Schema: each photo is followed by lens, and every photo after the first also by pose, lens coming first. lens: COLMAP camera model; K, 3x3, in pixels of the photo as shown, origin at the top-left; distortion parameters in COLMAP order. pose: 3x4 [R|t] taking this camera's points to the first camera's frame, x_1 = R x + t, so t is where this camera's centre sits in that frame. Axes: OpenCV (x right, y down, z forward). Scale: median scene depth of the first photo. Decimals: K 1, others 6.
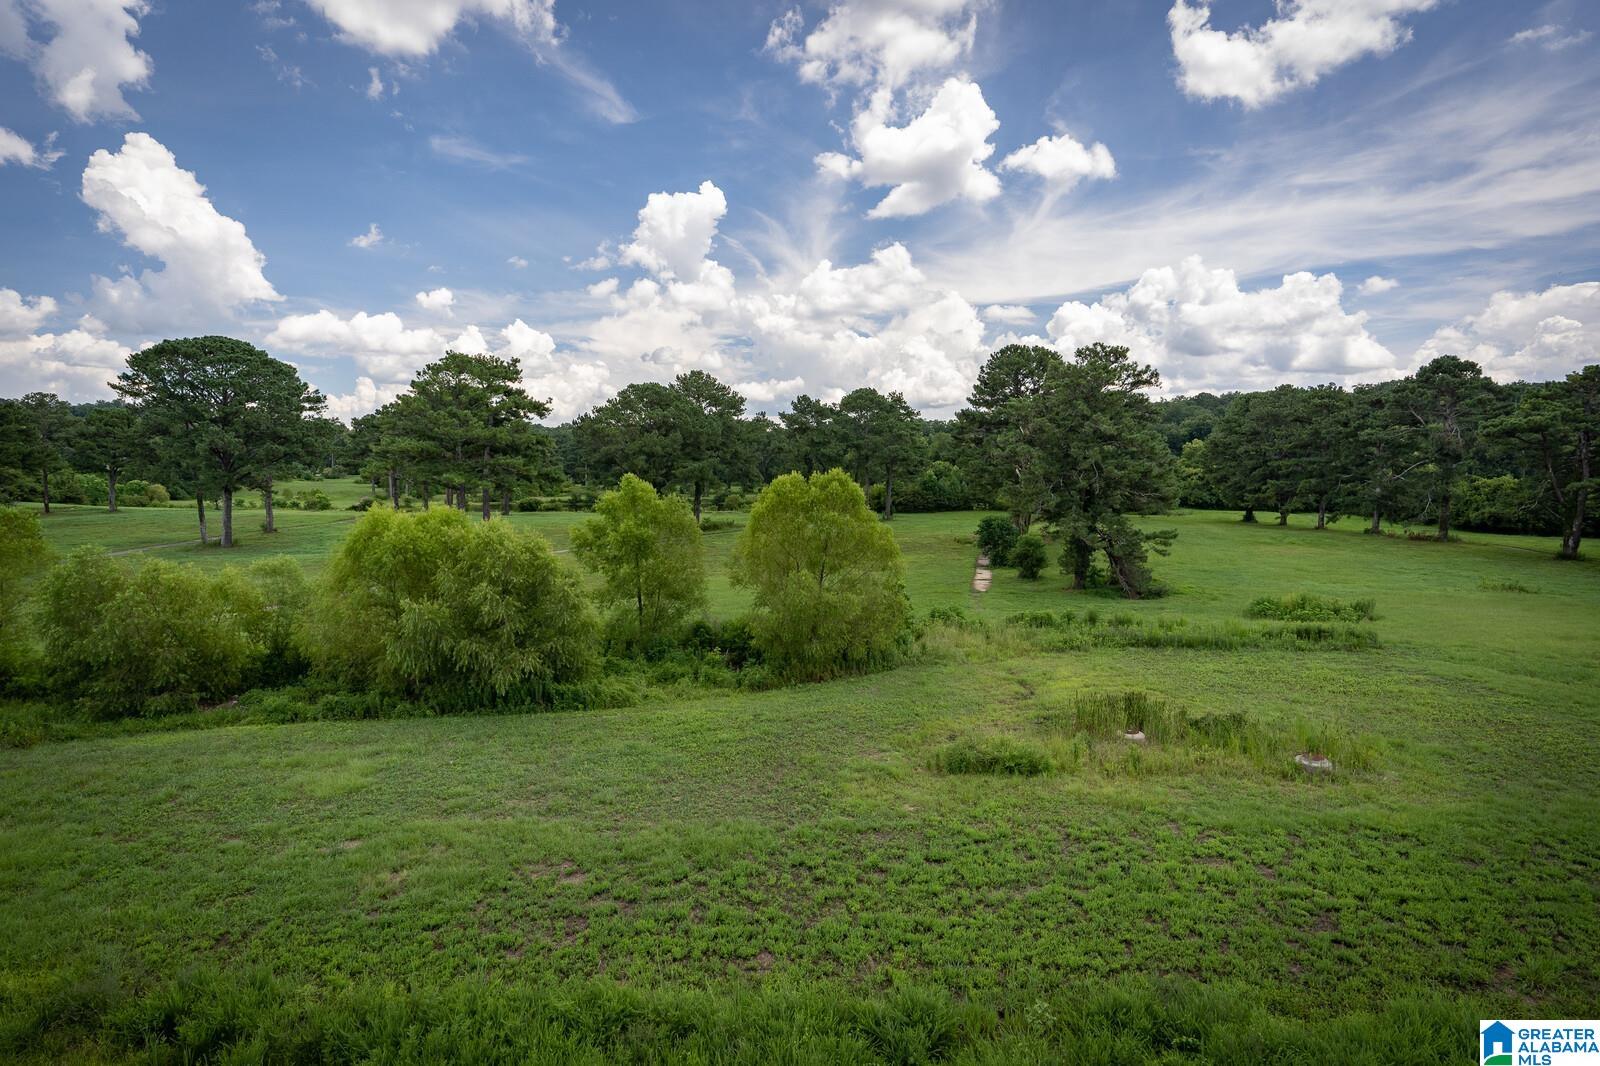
lens RADIAL K [[810.6, 0, 800.0], [0, 810.6, 533.0], [0, 0, 1]] dist [-0.039939, 0.029196]
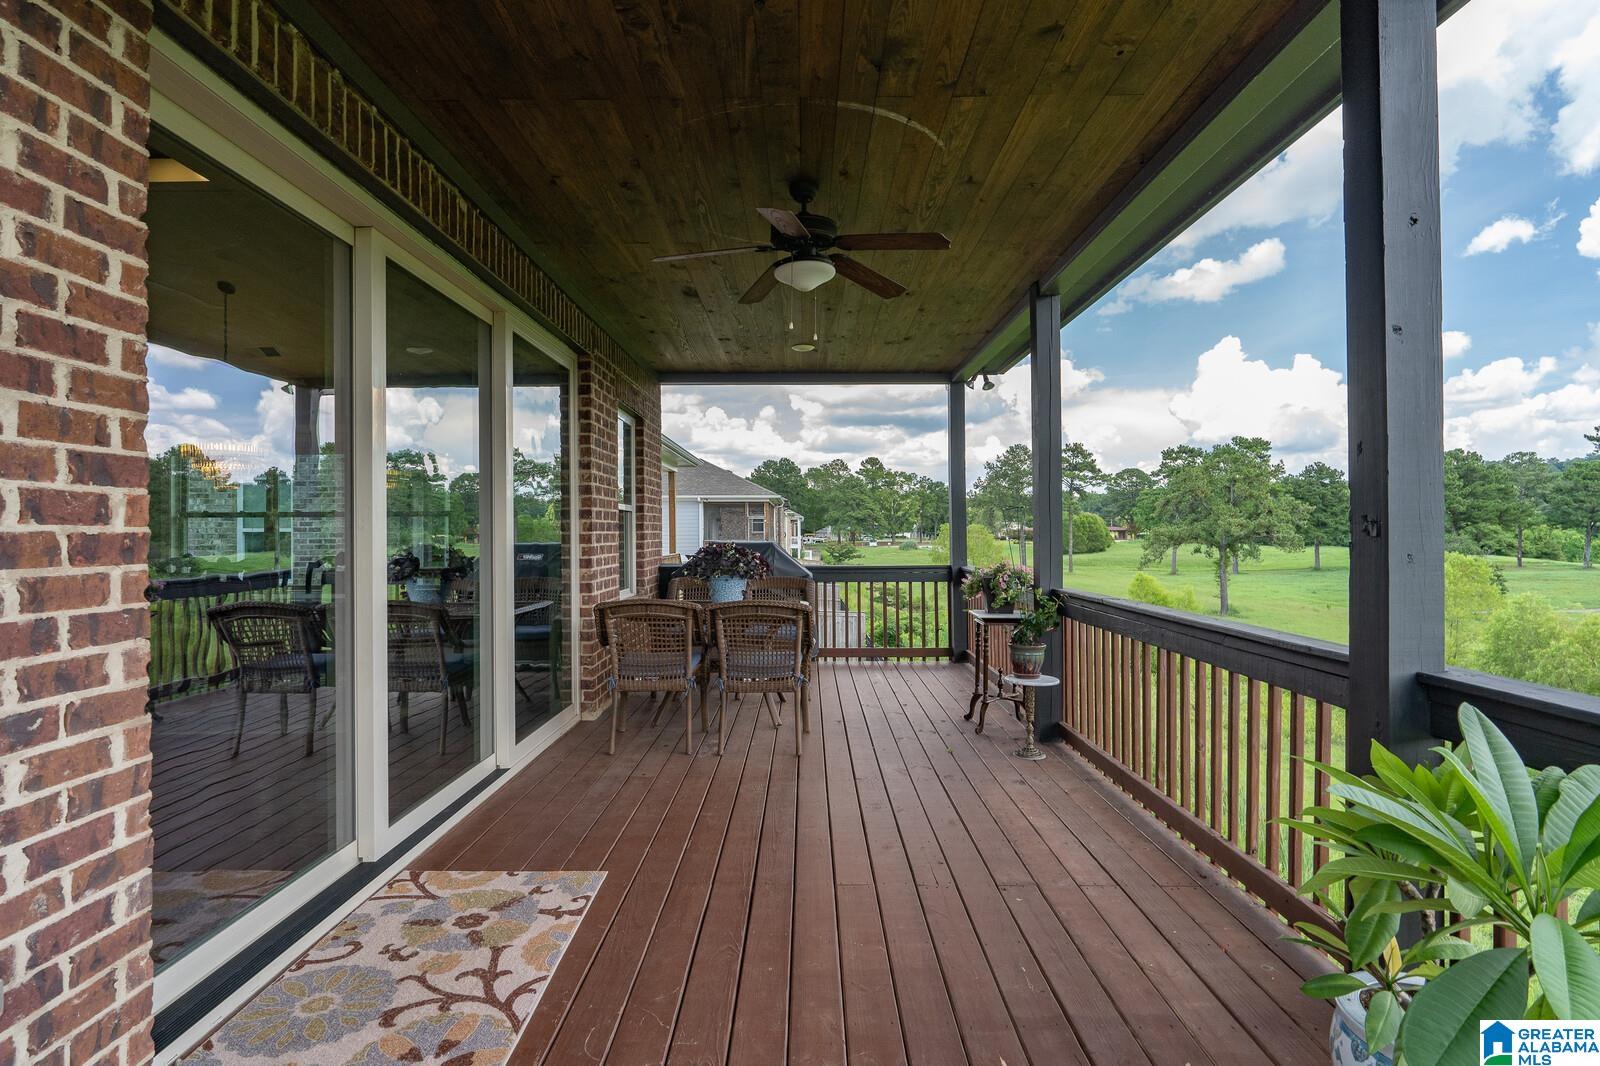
lens RADIAL K [[810.6, 0, 800.0], [0, 810.6, 533.0], [0, 0, 1]] dist [-0.039939, 0.029196]
pose [[0.074772, 0.002057, -0.997199, 0.097305], [-0.072986, 0.997327, -0.003416, 0.010674], [0.994526, 0.073037, 0.074722, -0.045676]]
